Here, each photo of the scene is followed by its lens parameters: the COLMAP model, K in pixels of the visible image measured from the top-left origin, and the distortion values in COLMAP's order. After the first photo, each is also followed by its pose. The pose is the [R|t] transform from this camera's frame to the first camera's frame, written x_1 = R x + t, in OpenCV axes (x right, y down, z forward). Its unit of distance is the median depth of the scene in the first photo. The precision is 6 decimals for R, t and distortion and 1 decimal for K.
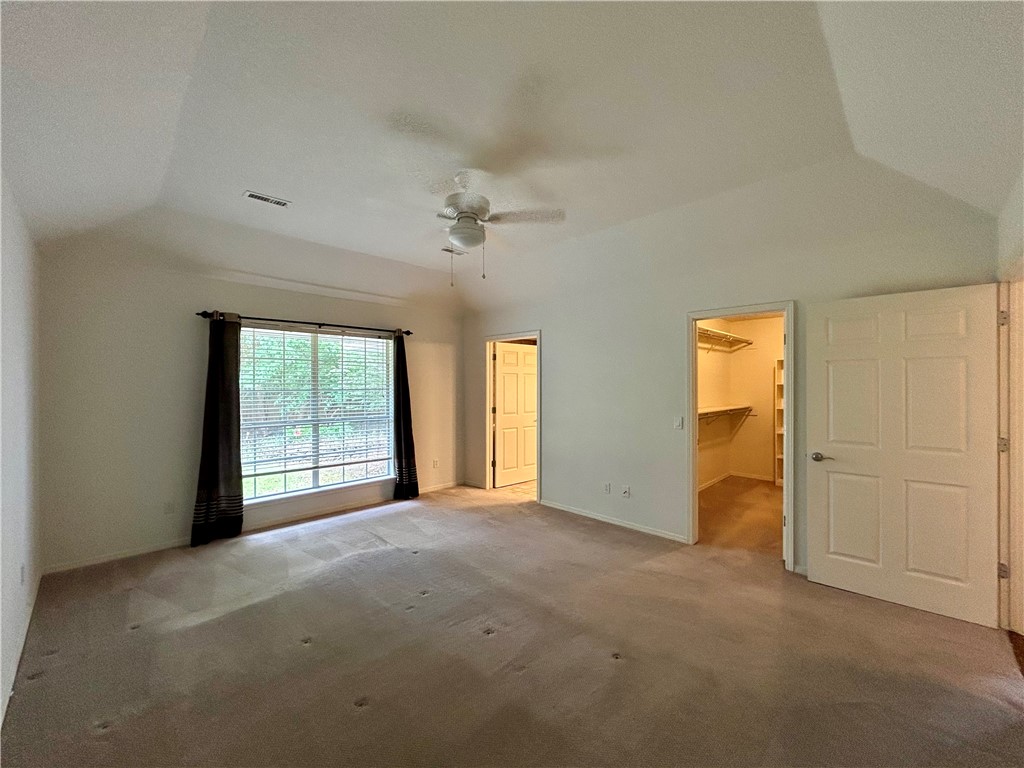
lens RADIAL K [[410.4, 0, 512.0], [0, 410.4, 384.0], [0, 0, 1]] dist [0.000266, 0.000265]
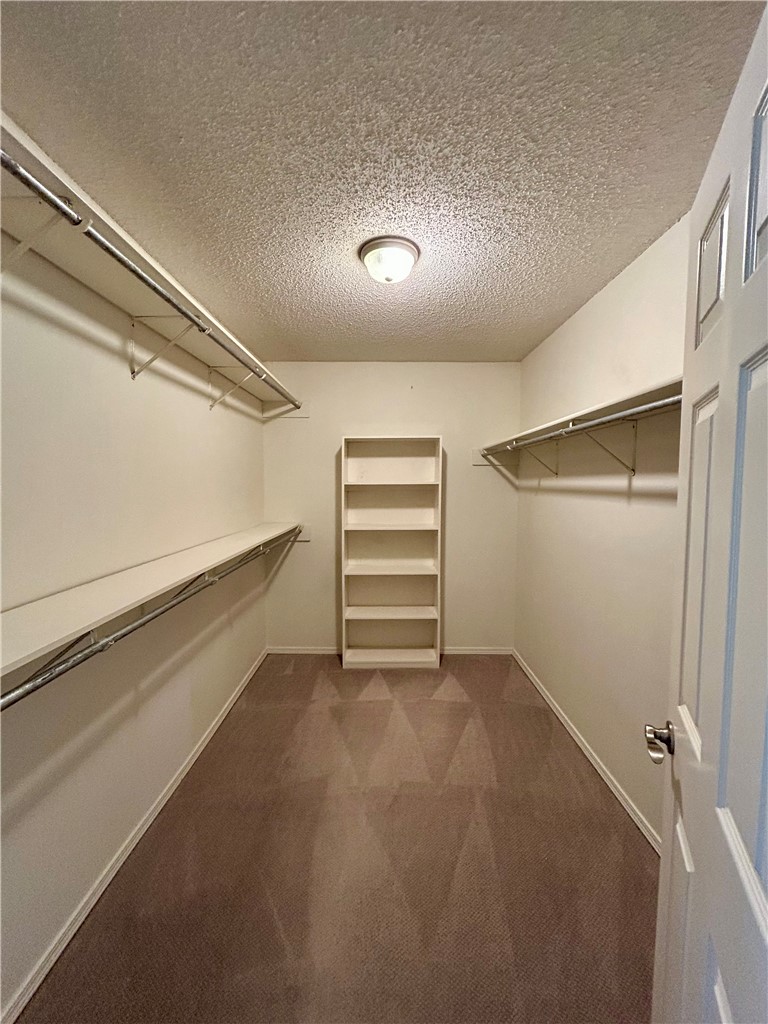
lens RADIAL K [[410.4, 0, 384.0], [0, 410.4, 512.0], [0, 0, 1]] dist [0.000266, 0.000265]
pose [[0.716415, -0.049103, 0.695944, 0.288420], [0.001187, 0.997605, 0.069164, -0.001355], [-0.697673, -0.048724, 0.714757, 0.540986]]
